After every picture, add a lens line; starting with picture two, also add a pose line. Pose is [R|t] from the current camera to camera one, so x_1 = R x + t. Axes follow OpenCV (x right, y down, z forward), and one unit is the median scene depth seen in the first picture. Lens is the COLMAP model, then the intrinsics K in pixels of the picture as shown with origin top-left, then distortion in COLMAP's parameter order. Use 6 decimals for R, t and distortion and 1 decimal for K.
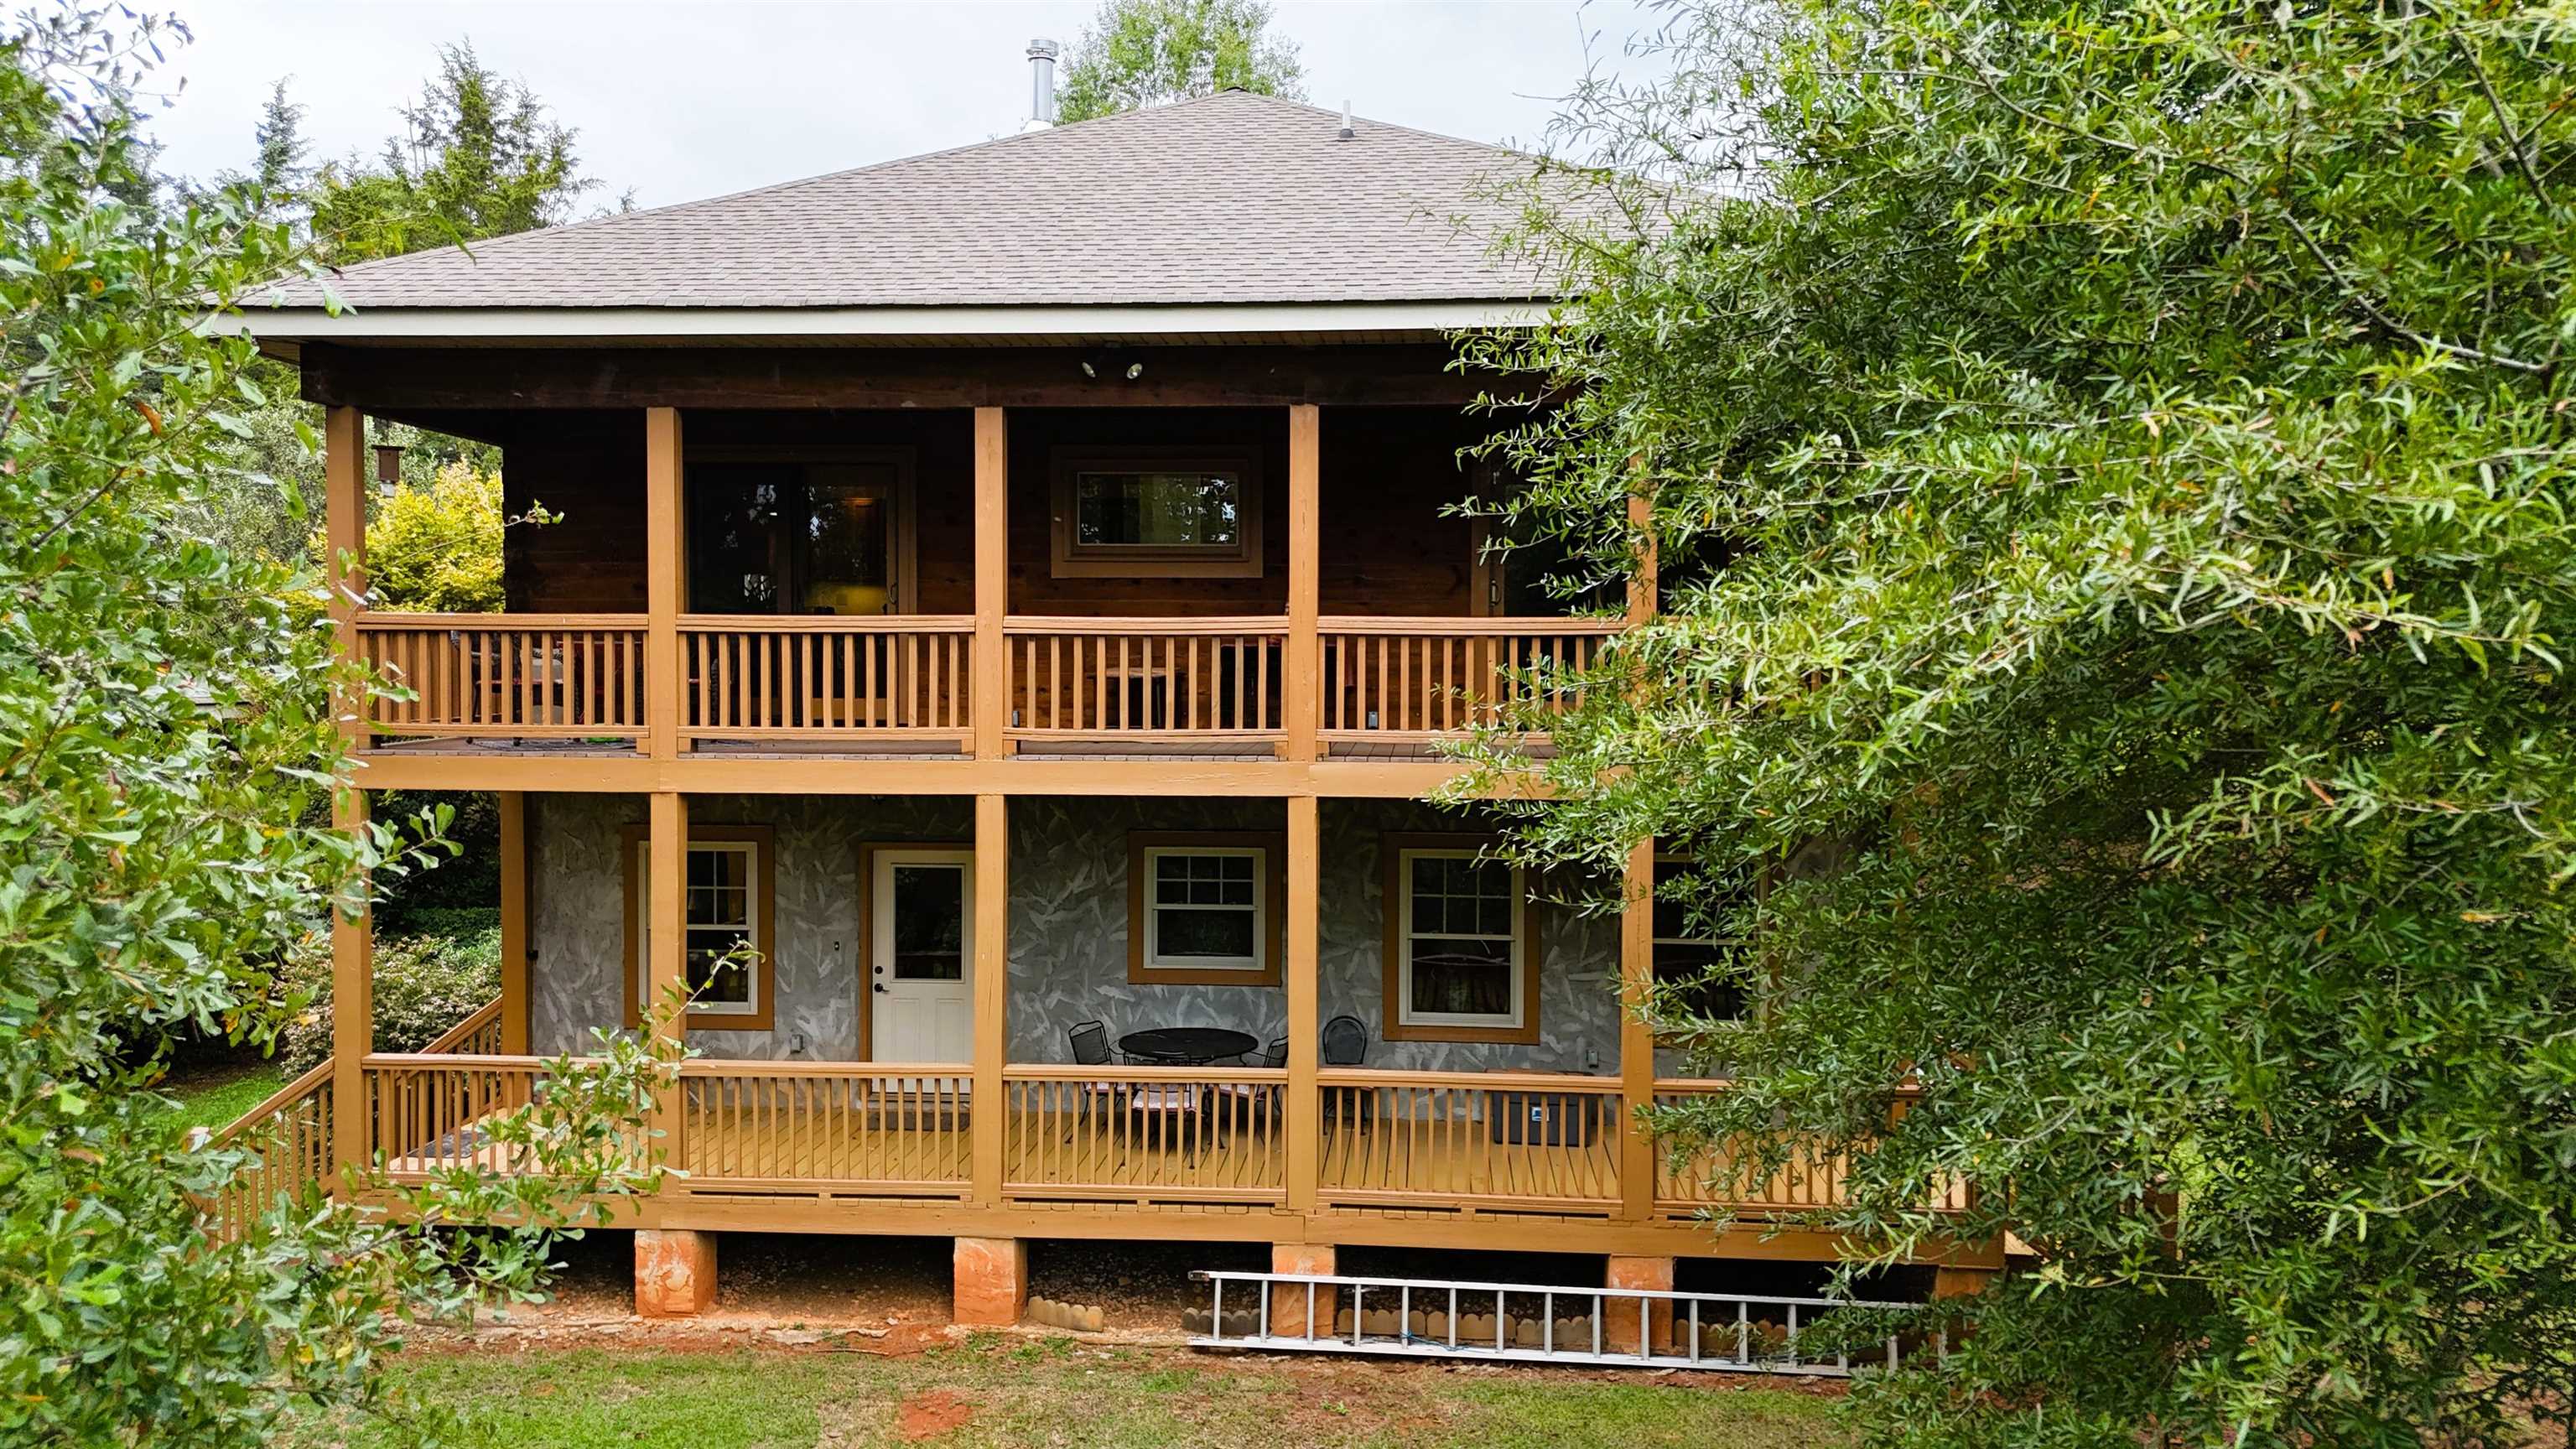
lens RADIAL K [[1935.5, 0, 1281.8], [0, 1935.5, 727.5], [0, 0, 1]] dist [0.067747, -0.009190]
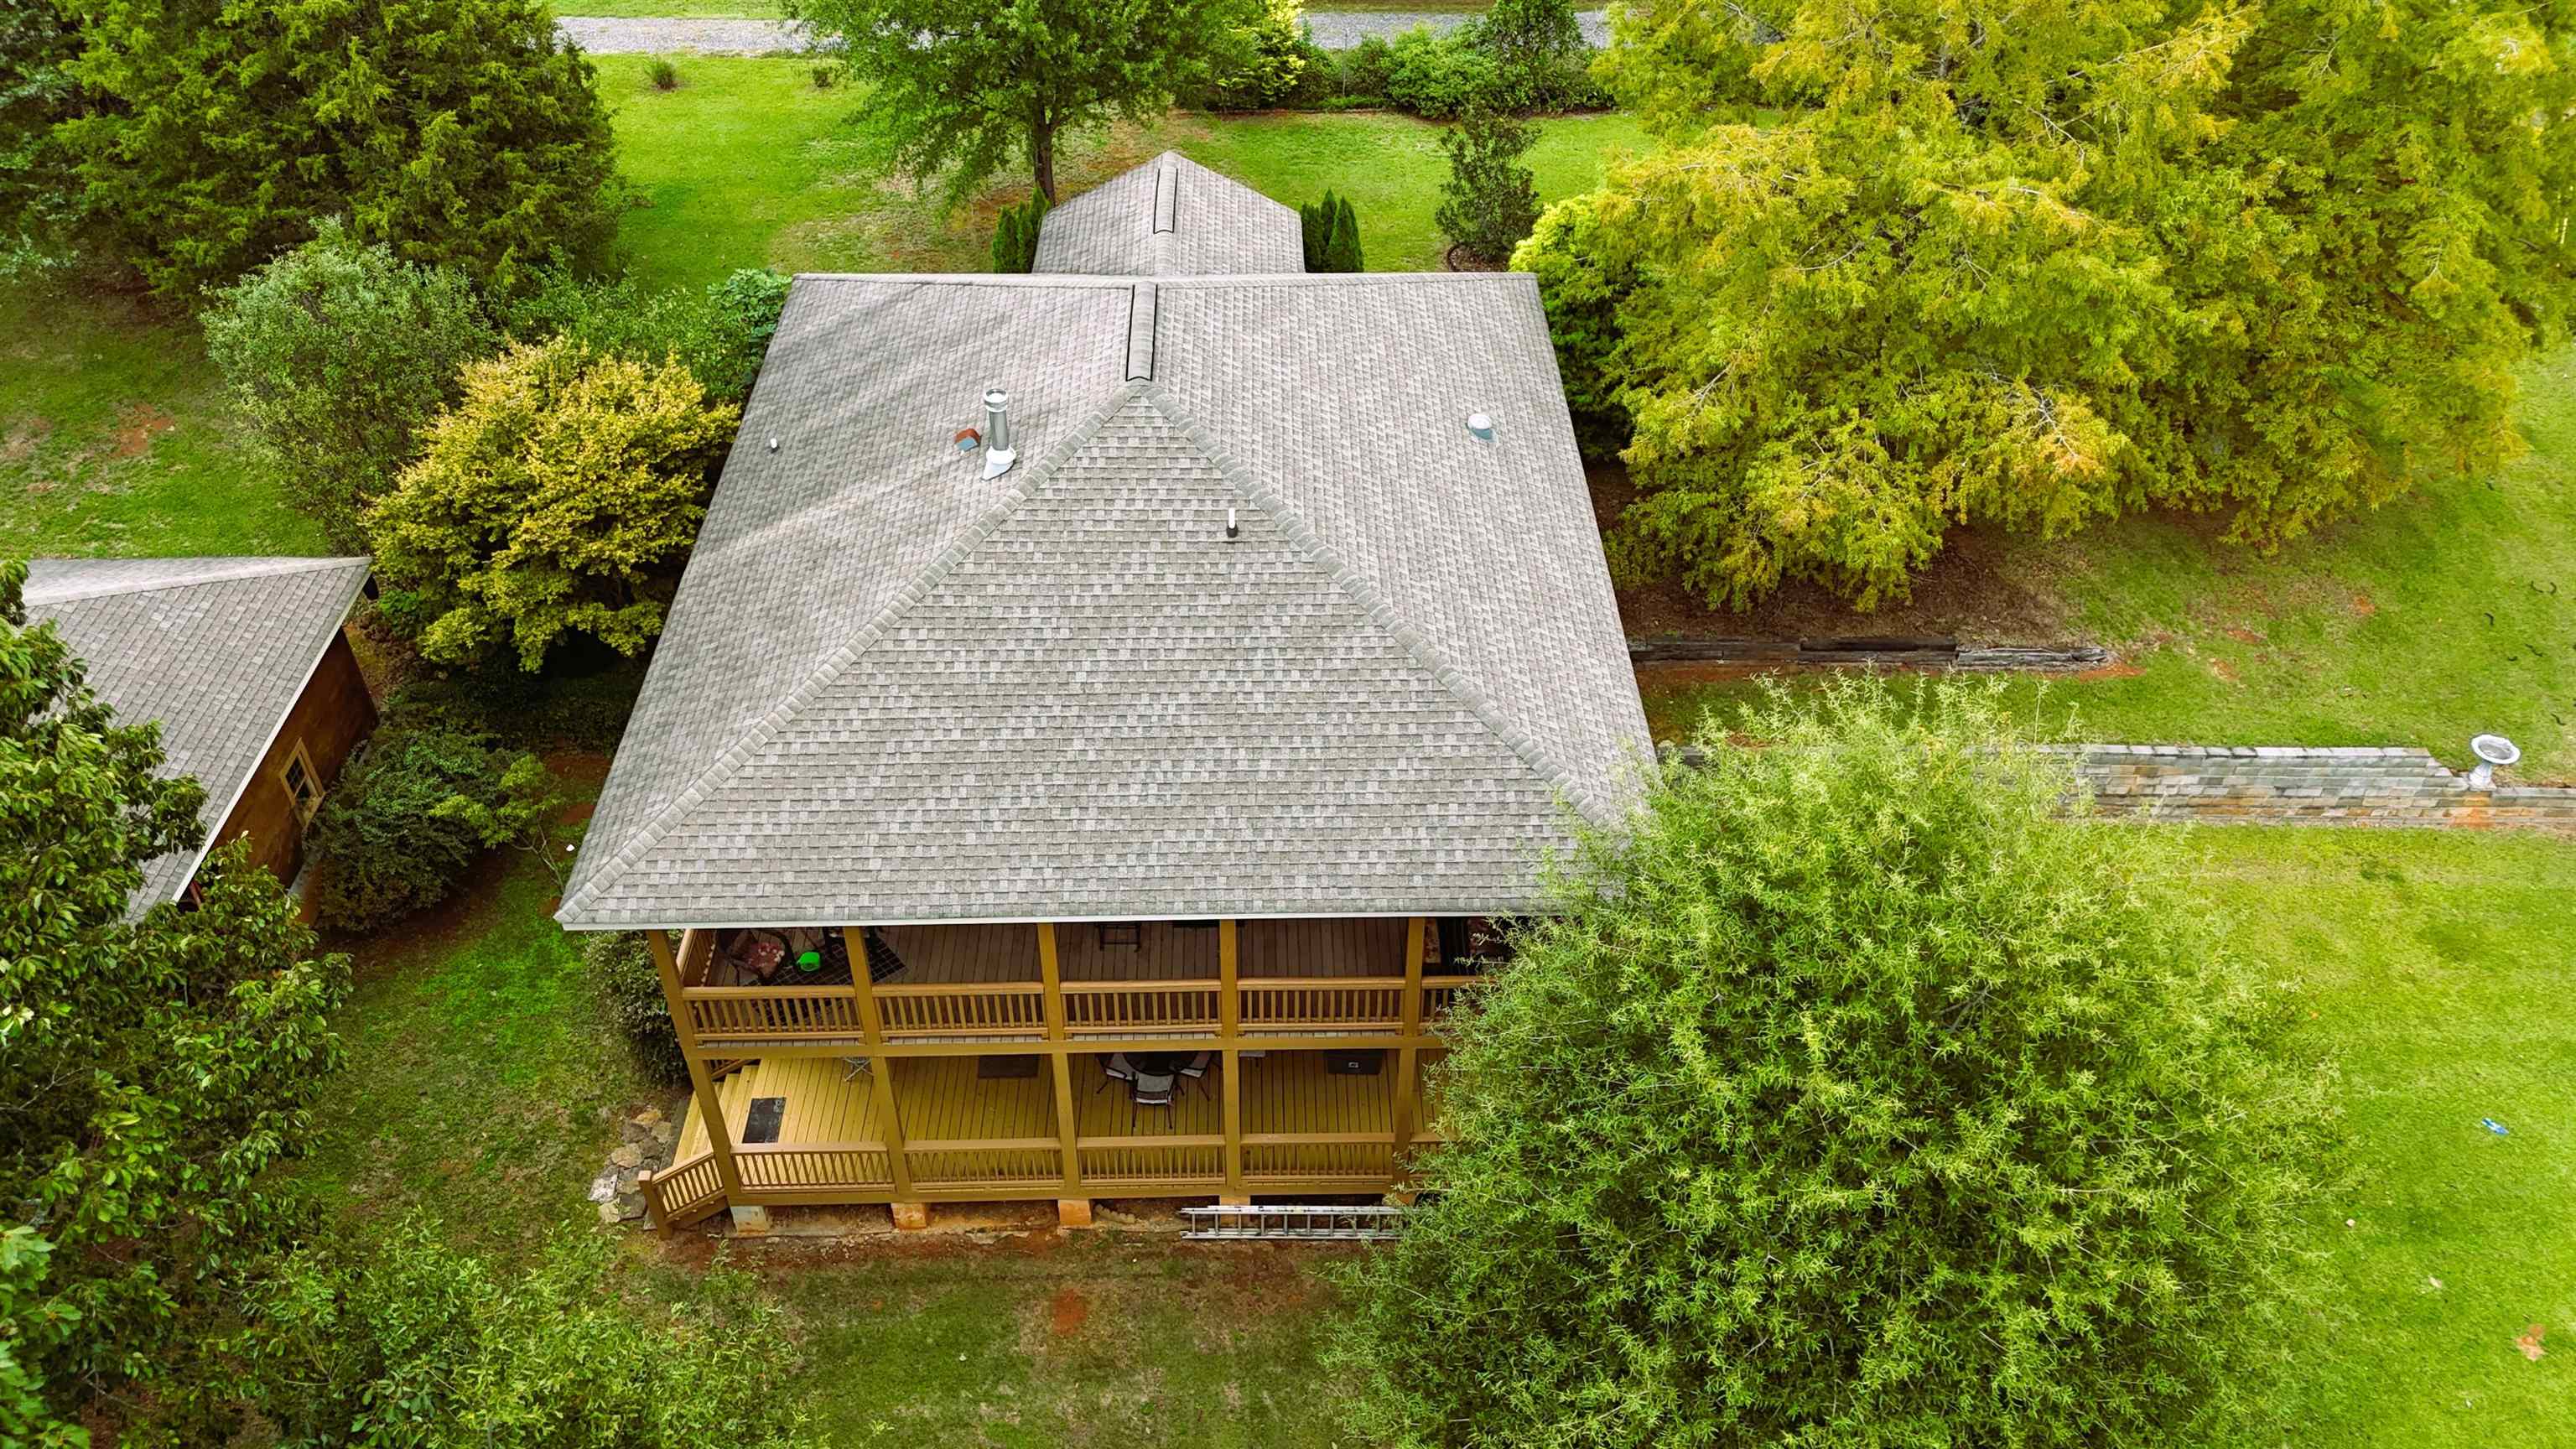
lens RADIAL K [[1935.5, 0, 1300.9], [0, 1935.5, 719.9], [0, 0, 1]] dist [0.067747, -0.009190]
pose [[0.994024, -0.066682, 0.086423, -0.059843], [-0.002754, 0.776152, 0.630539, -1.359067], [-0.109123, -0.627009, 0.771331, -0.245438]]
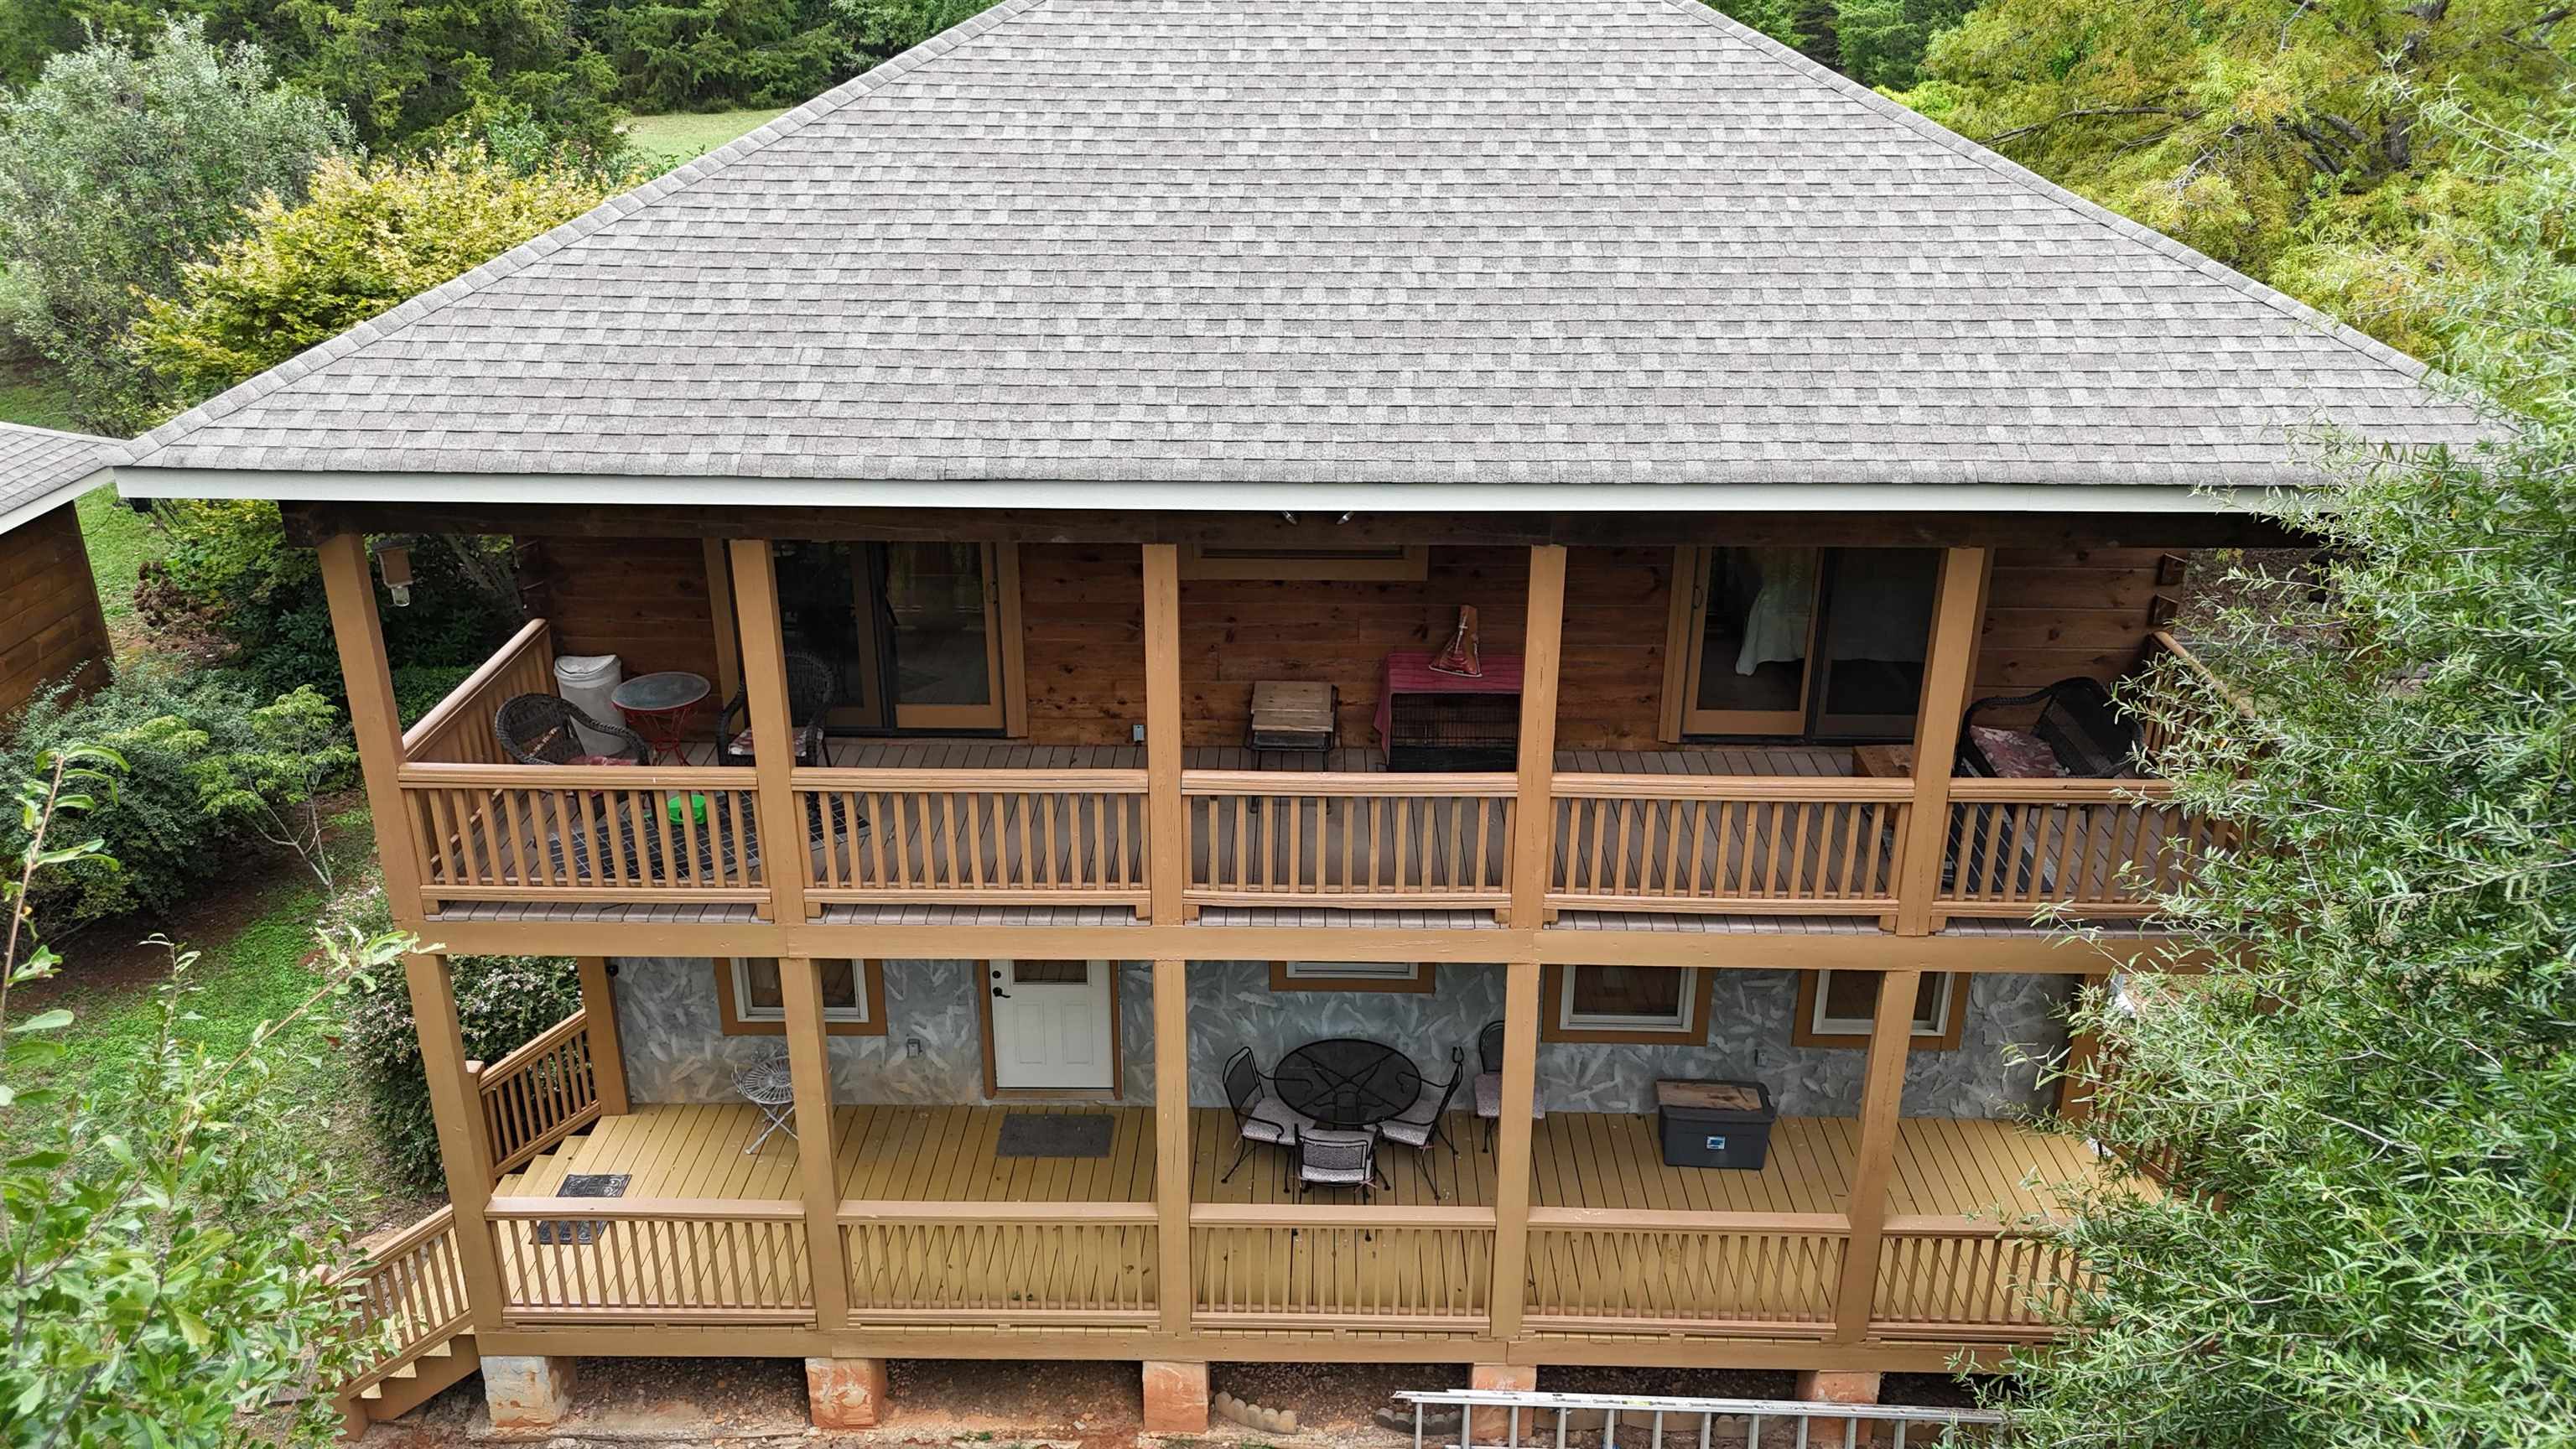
lens RADIAL K [[1935.5, 0, 1273.2], [0, 1935.5, 719.7], [0, 0, 1]] dist [0.067747, -0.009190]
pose [[0.997975, -0.027863, 0.057182, -0.149058], [0.004787, 0.929309, 0.369271, -0.389346], [-0.063429, -0.368250, 0.927561, 0.214414]]
